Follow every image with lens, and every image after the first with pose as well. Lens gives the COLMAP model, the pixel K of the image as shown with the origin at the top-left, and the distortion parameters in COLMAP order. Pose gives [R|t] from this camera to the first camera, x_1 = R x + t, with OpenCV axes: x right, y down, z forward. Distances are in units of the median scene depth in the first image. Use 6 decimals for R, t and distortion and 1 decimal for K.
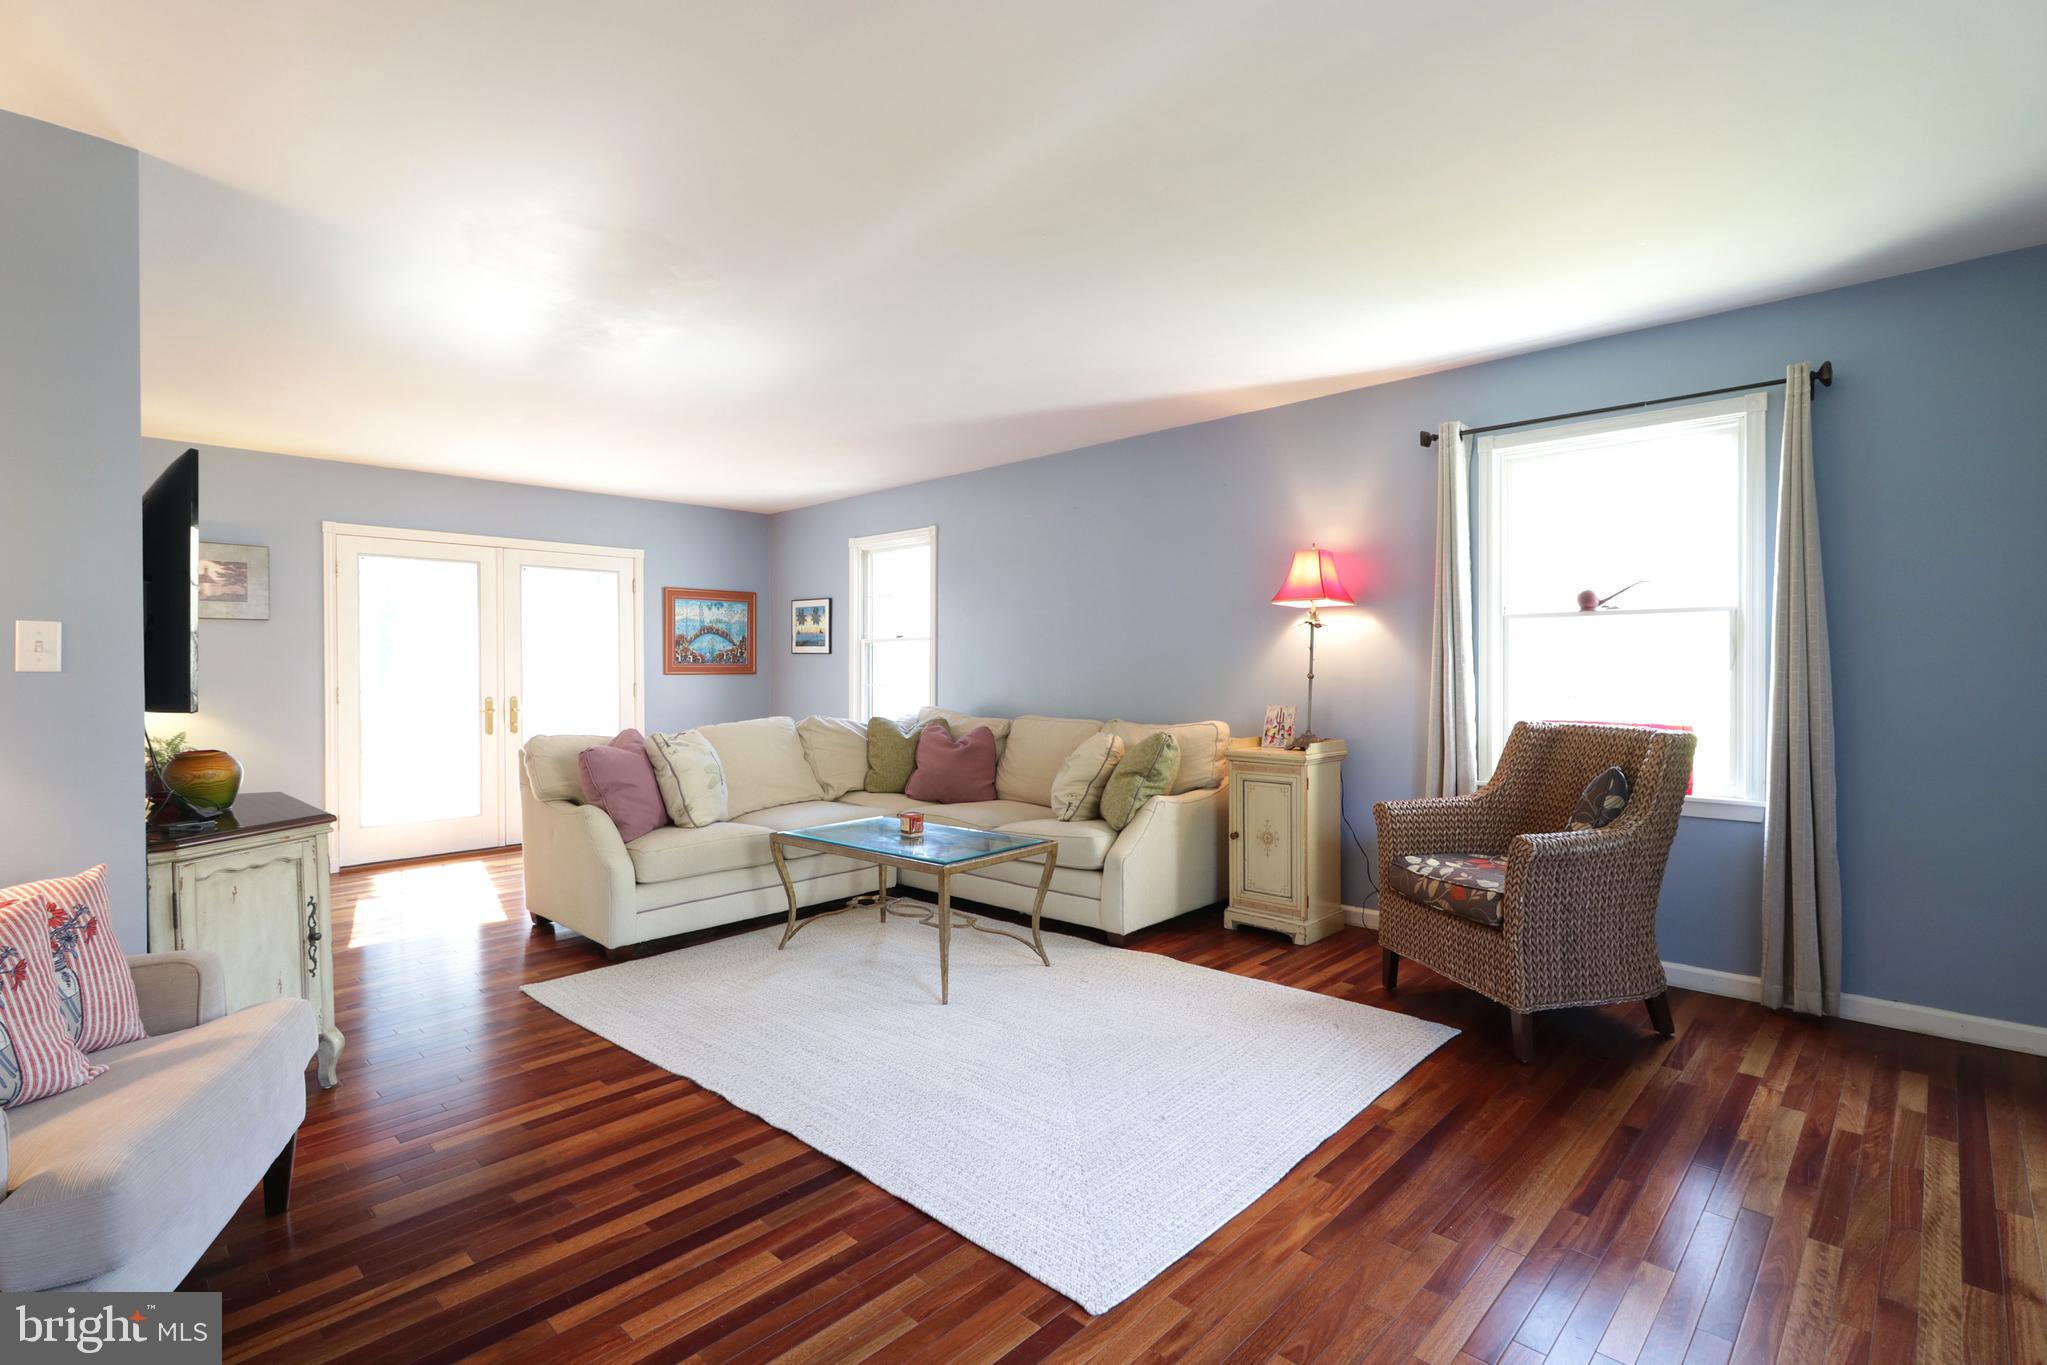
lens RADIAL K [[960.4, 0, 1040.8], [0, 960.4, 672.8], [0, 0, 1]] dist [0.003357, 0.004237]
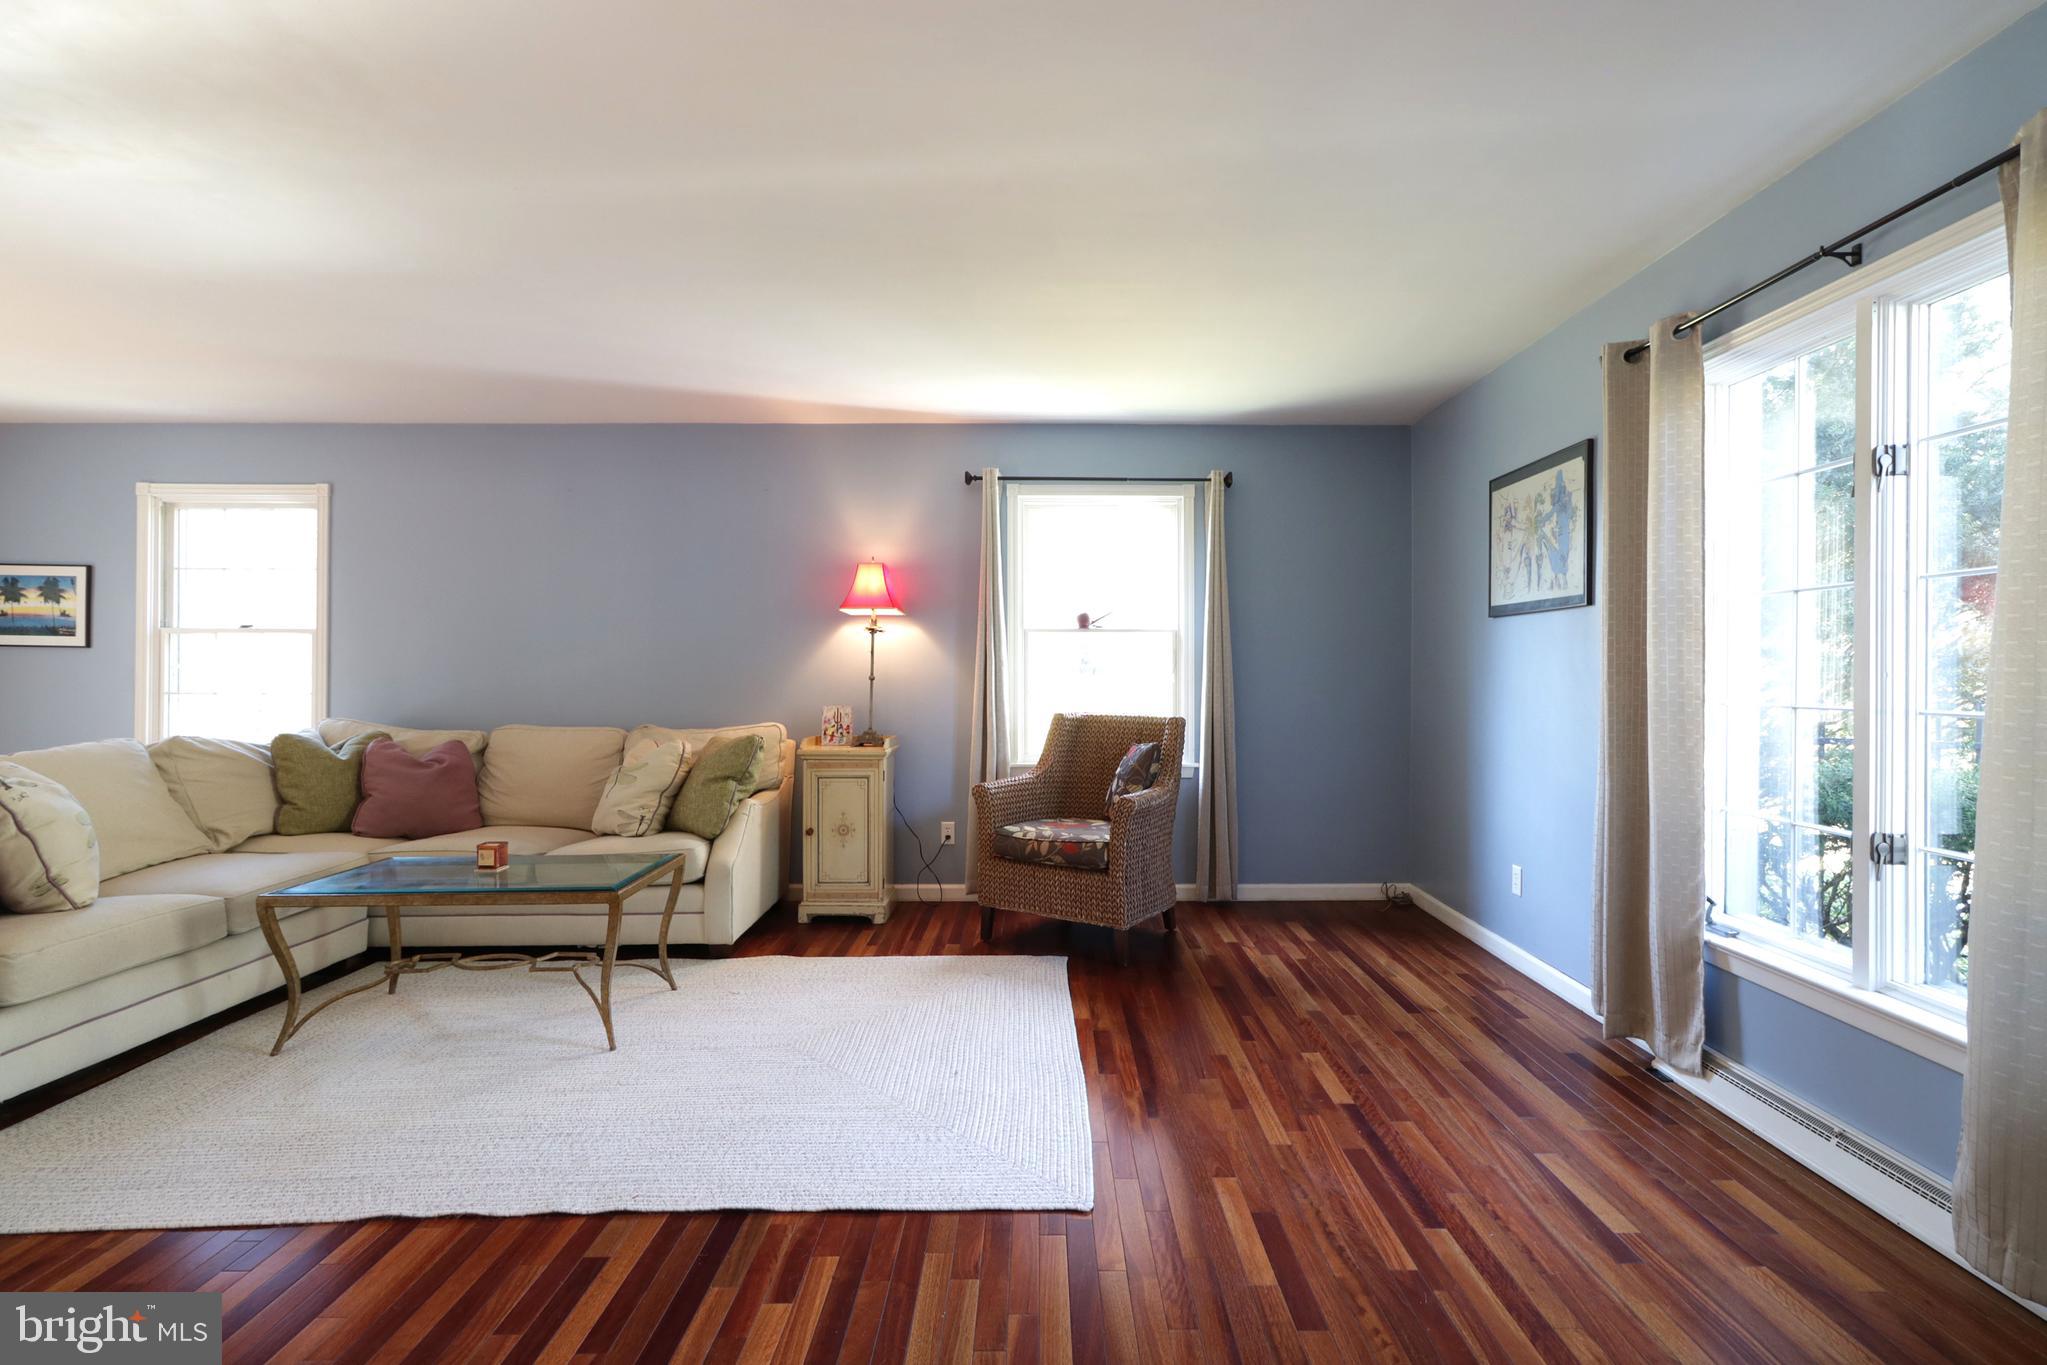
lens RADIAL K [[960.4, 0, 1040.8], [0, 960.4, 672.8], [0, 0, 1]] dist [0.003357, 0.004237]
pose [[0.731142, 0.004728, 0.682208, -0.334590], [0.000054, 0.999976, -0.006987, 0.005113], [-0.682225, 0.005145, 0.731124, 0.071315]]
